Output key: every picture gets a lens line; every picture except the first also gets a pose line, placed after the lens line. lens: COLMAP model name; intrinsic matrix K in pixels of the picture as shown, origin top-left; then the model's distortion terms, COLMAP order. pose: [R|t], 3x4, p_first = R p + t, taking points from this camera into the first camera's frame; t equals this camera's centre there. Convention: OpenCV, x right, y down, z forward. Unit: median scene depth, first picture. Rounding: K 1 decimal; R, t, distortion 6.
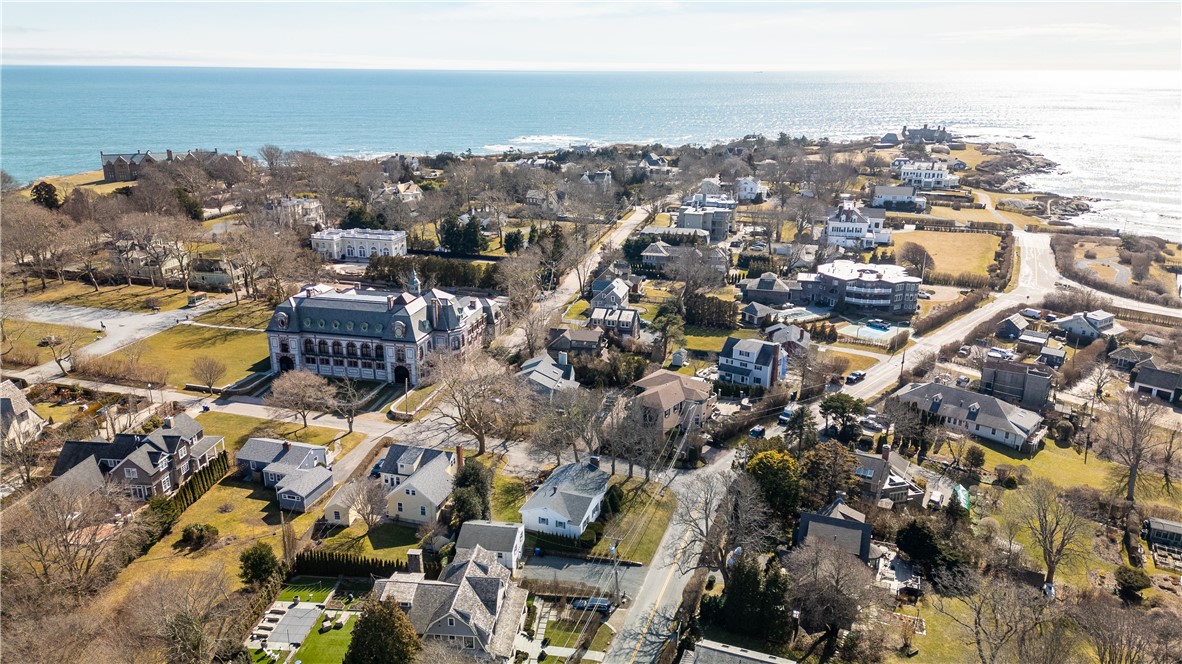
lens RADIAL K [[820.3, 0, 591.0], [0, 820.3, 332.0], [0, 0, 1]] dist [0.098231, -0.096987]
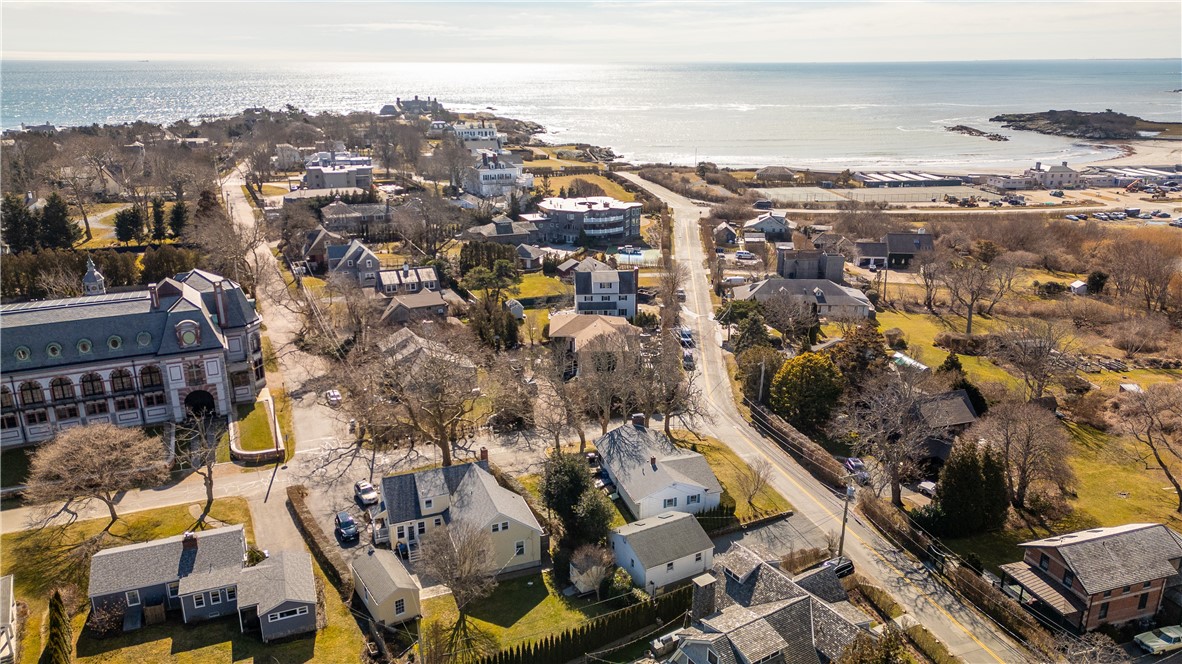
lens RADIAL K [[820.3, 0, 591.0], [0, 820.3, 332.0], [0, 0, 1]] dist [0.098231, -0.096987]
pose [[0.787092, -0.197086, 0.584503, -0.353362], [0.191291, 0.978855, 0.072464, 0.008376], [-0.586425, 0.054774, 0.808150, 0.298914]]
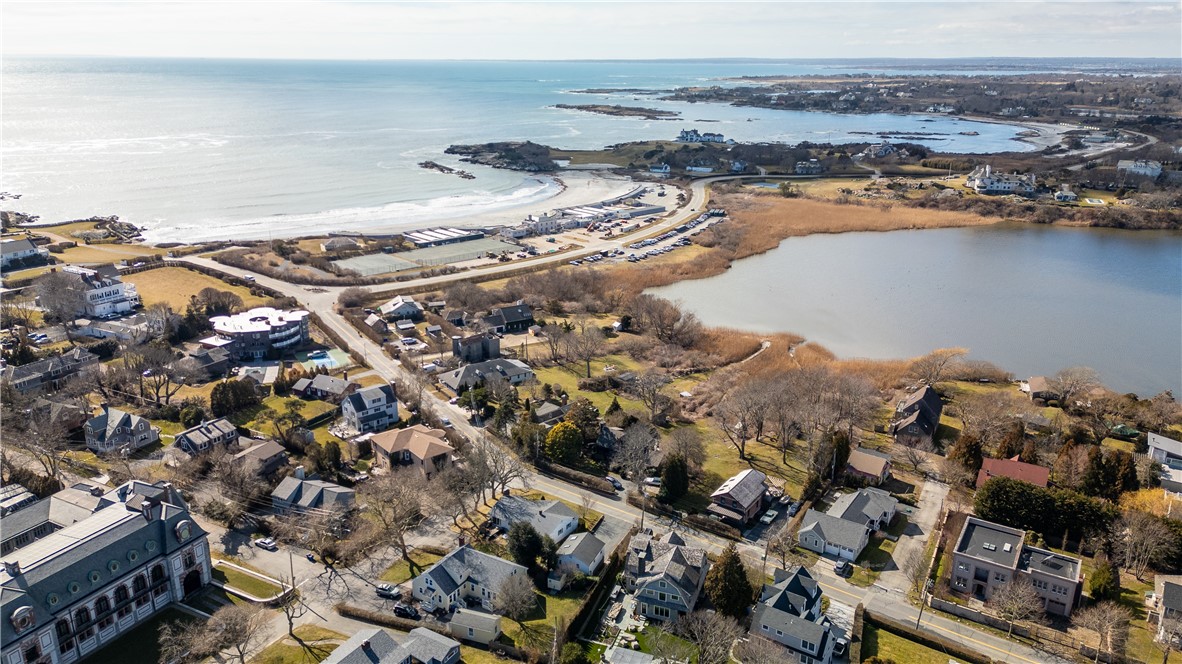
lens RADIAL K [[833.7, 0, 591.0], [0, 833.7, 332.0], [0, 0, 1]] dist [0.107155, -0.155055]
pose [[0.245542, -0.303577, 0.920625, -0.825070], [0.289981, 0.929214, 0.229068, -0.254409], [-0.924997, 0.210718, 0.316193, 0.311246]]
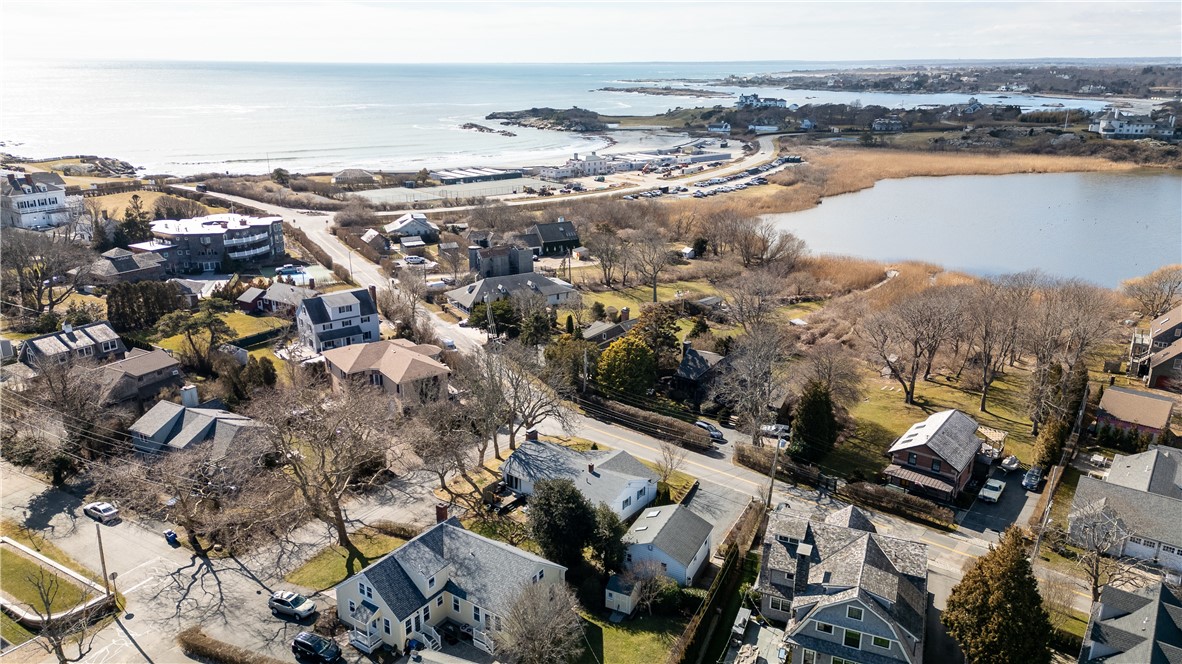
lens RADIAL K [[820.3, 0, 591.0], [0, 820.3, 332.0], [0, 0, 1]] dist [0.098231, -0.096987]
pose [[0.296631, -0.300379, 0.906522, -0.474548], [0.288362, 0.933110, 0.214832, -0.056537], [-0.910416, 0.197681, 0.363408, 0.500462]]
